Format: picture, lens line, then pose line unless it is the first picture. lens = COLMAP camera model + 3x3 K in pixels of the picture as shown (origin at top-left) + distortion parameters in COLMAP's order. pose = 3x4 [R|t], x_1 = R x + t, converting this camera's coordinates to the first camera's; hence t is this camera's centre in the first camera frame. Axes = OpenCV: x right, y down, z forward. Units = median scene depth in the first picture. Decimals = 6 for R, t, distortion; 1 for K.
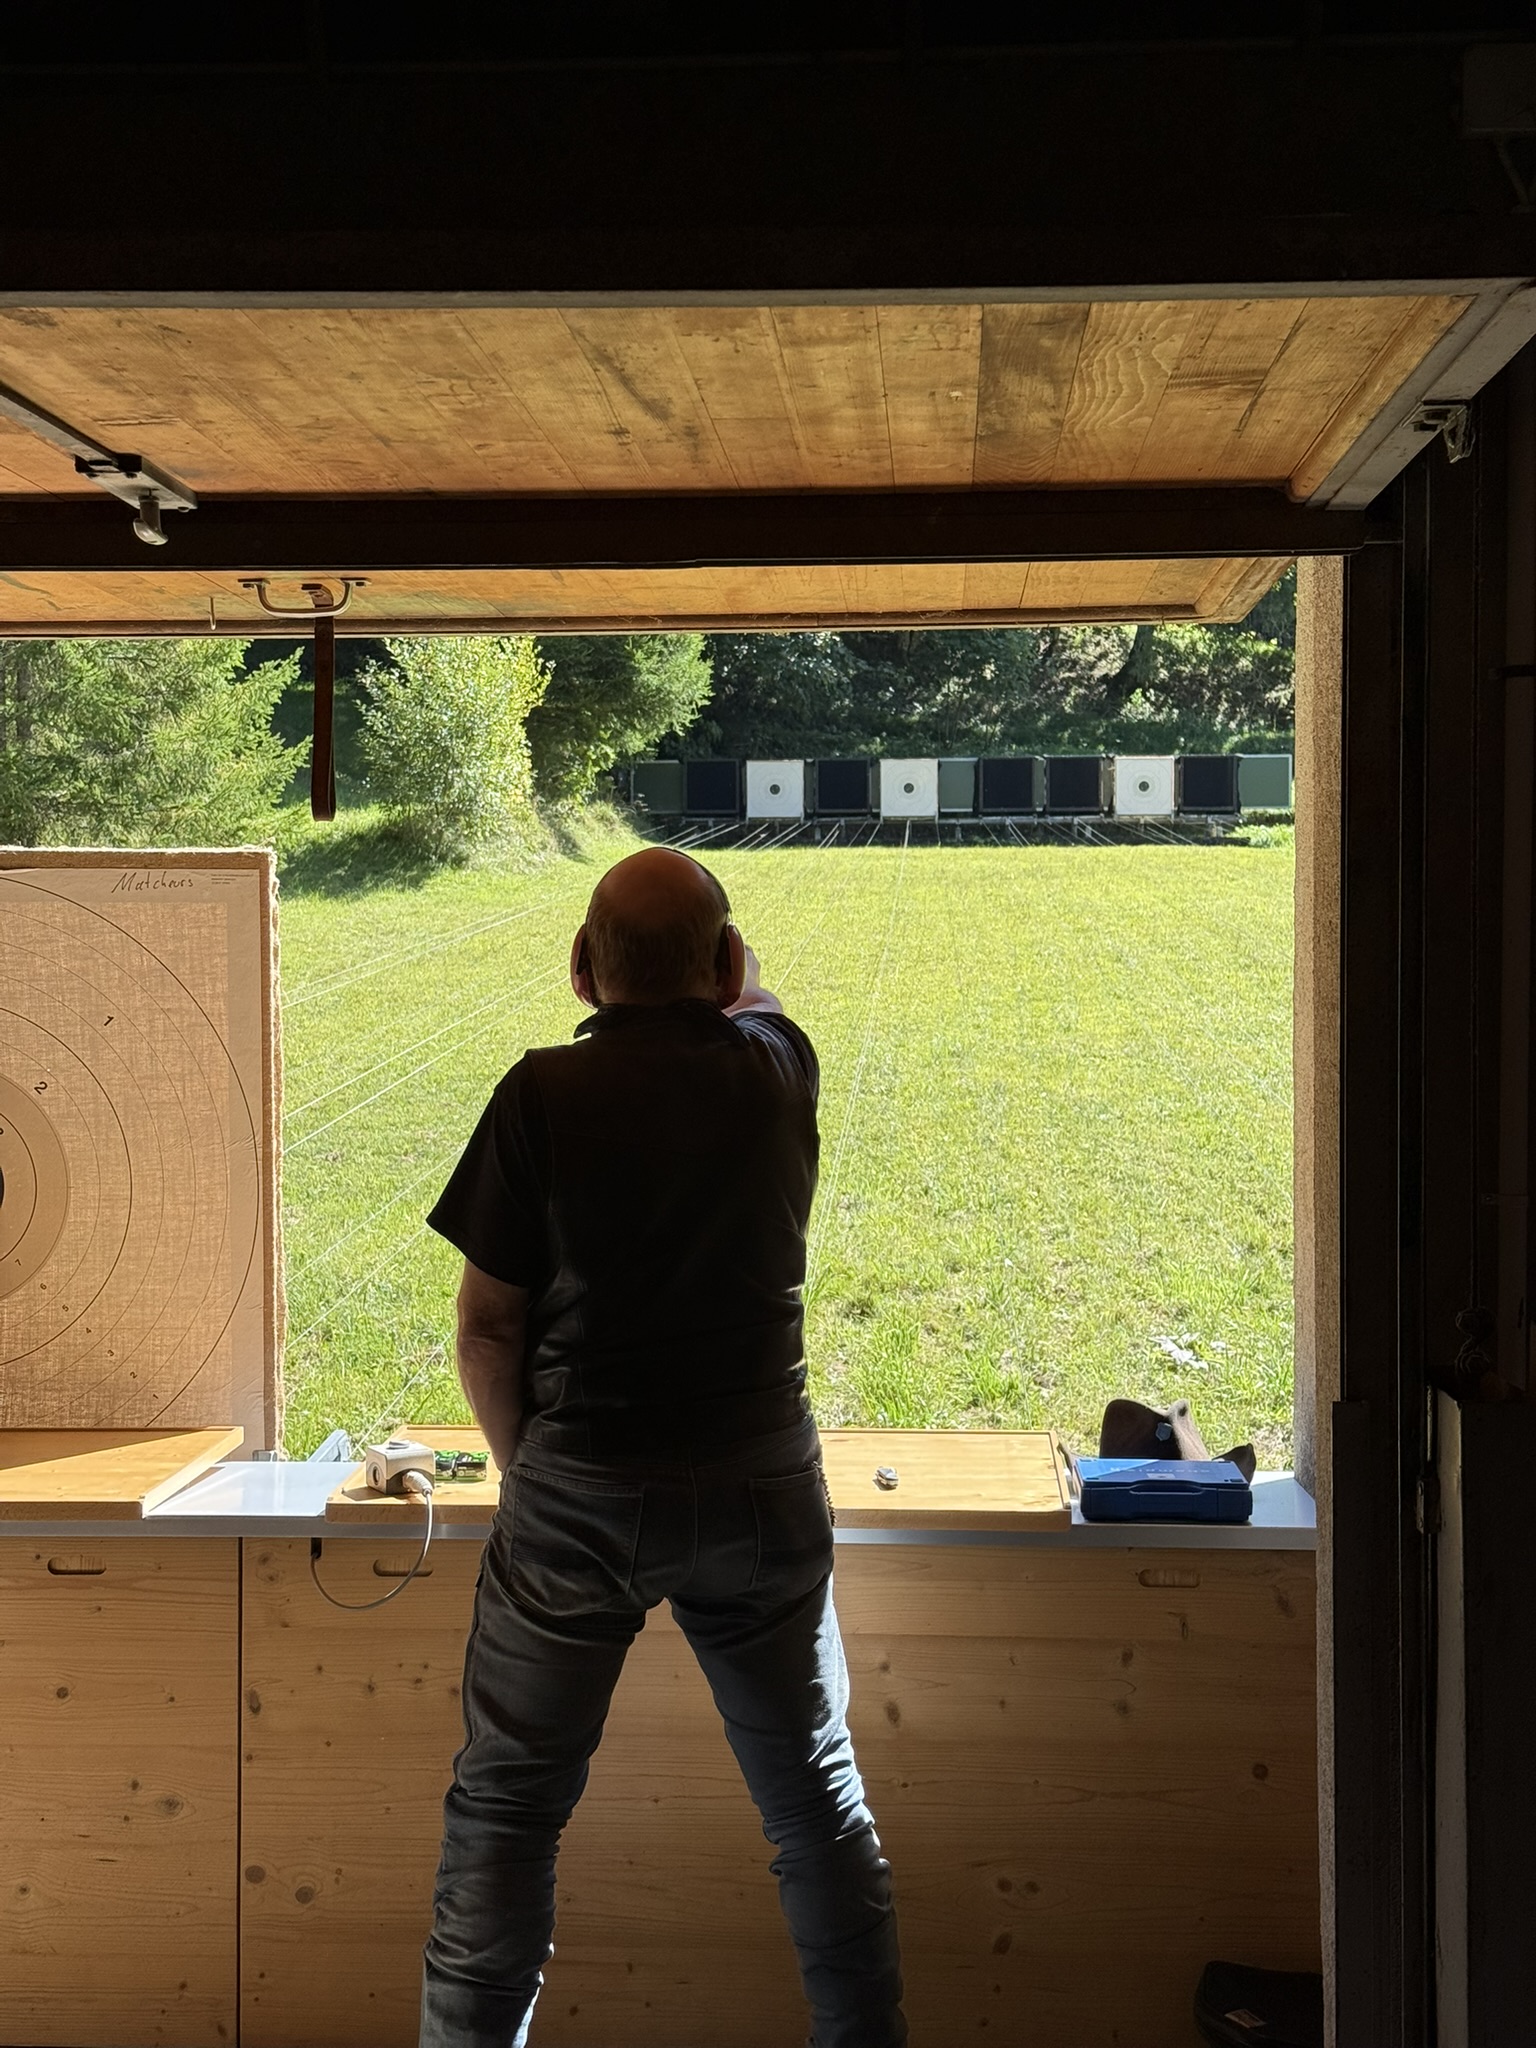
lens RADIAL K [[2829.9, 0, 768.0], [0, 2829.9, 1024.0], [0, 0, 1]] dist [0.118905, -0.057747]
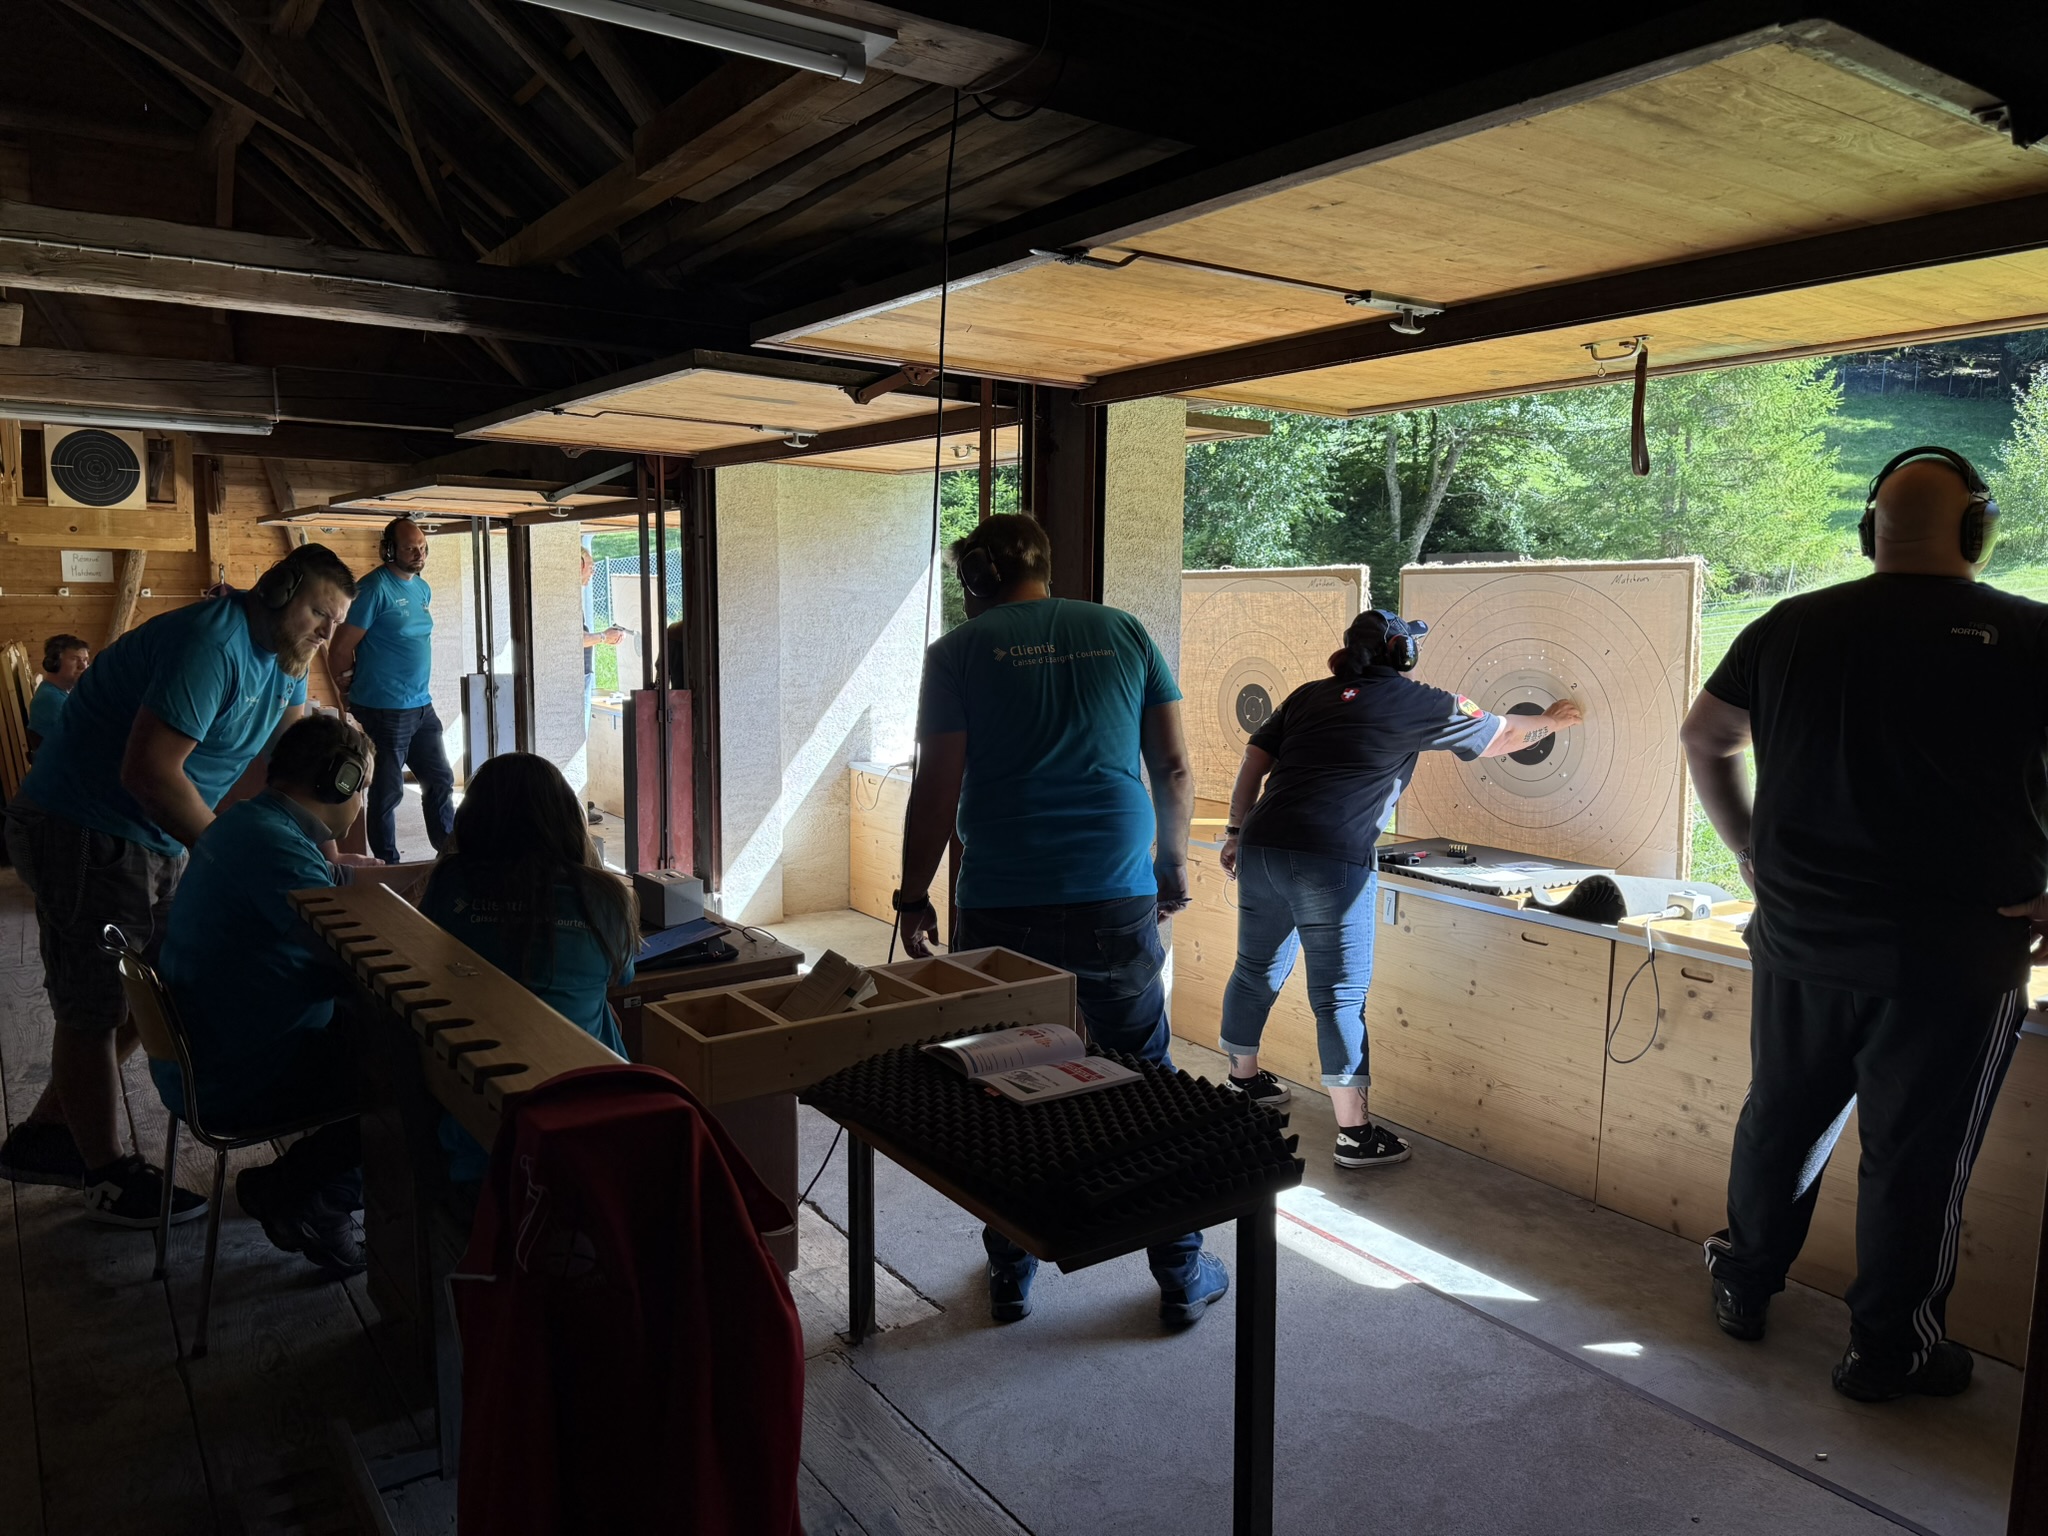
lens RADIAL K [[1436.9, 0, 1032.9], [0, 1436.9, 768.6], [0, 0, 1]] dist [0.070156, -0.079585]
pose [[0.616635, 0.104616, -0.780267, 1.787825], [-0.038256, 0.993942, 0.103031, -0.017744], [0.786319, -0.033683, 0.616901, 0.035879]]
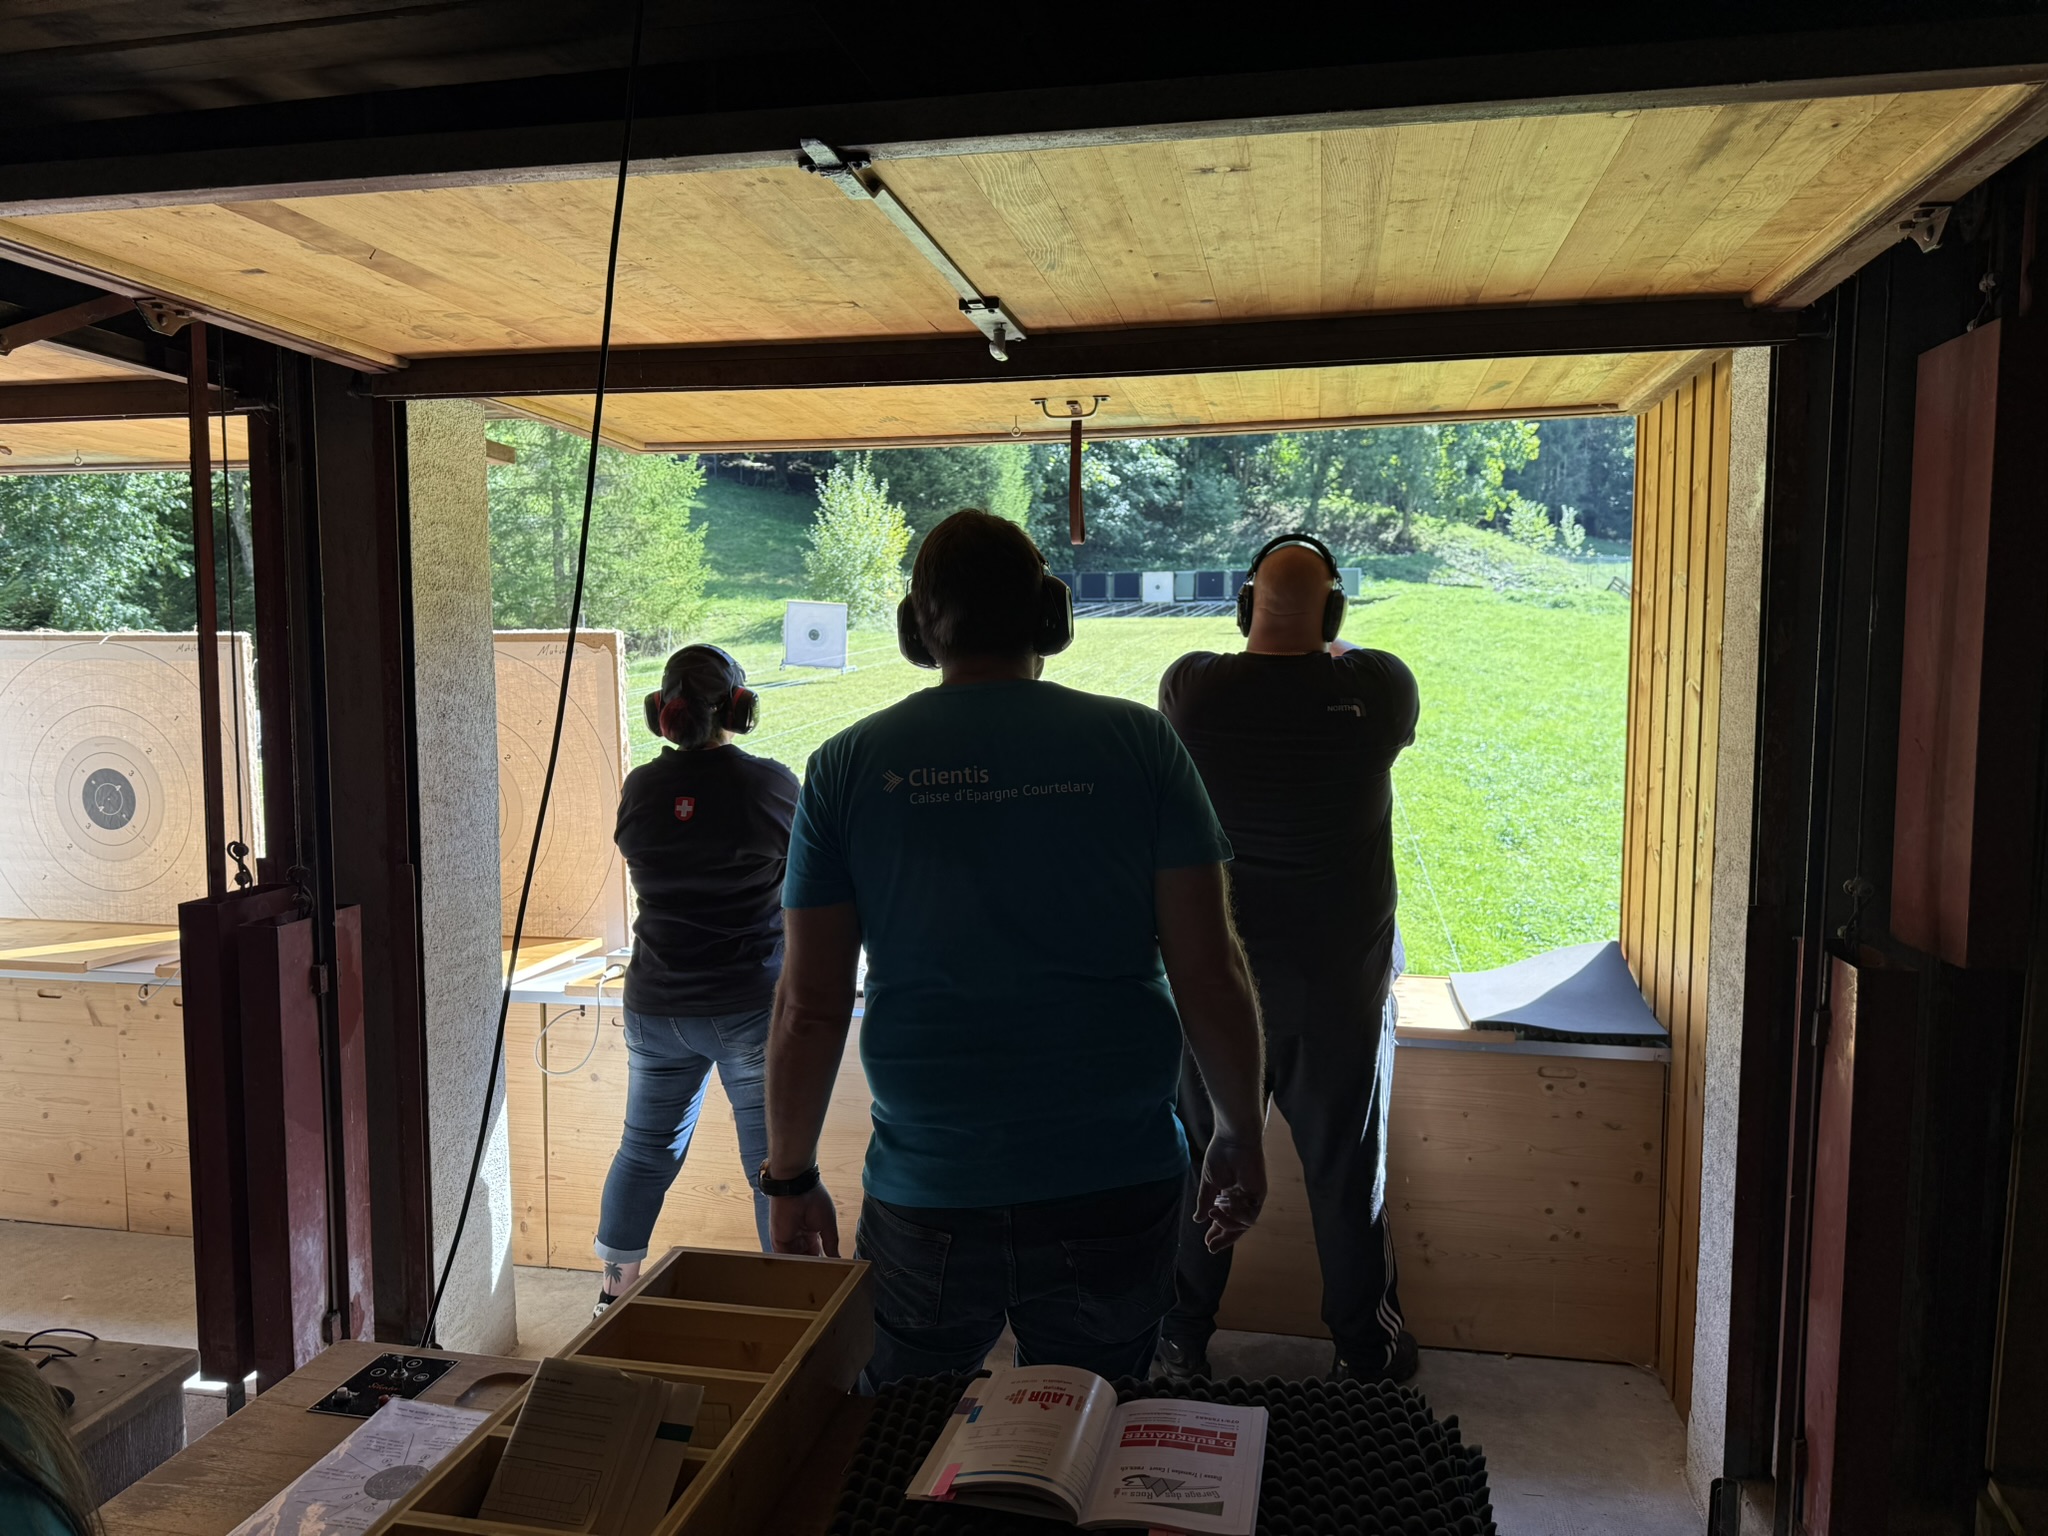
lens RADIAL K [[1437.2, 0, 1024.0], [0, 1437.2, 768.0], [0, 0, 1]] dist [0.065720, -0.071459]
pose [[0.989510, 0.014157, -0.143772, 1.400327], [-0.007897, 0.998999, 0.044022, -0.022990], [0.144251, -0.042425, 0.988631, 0.040428]]
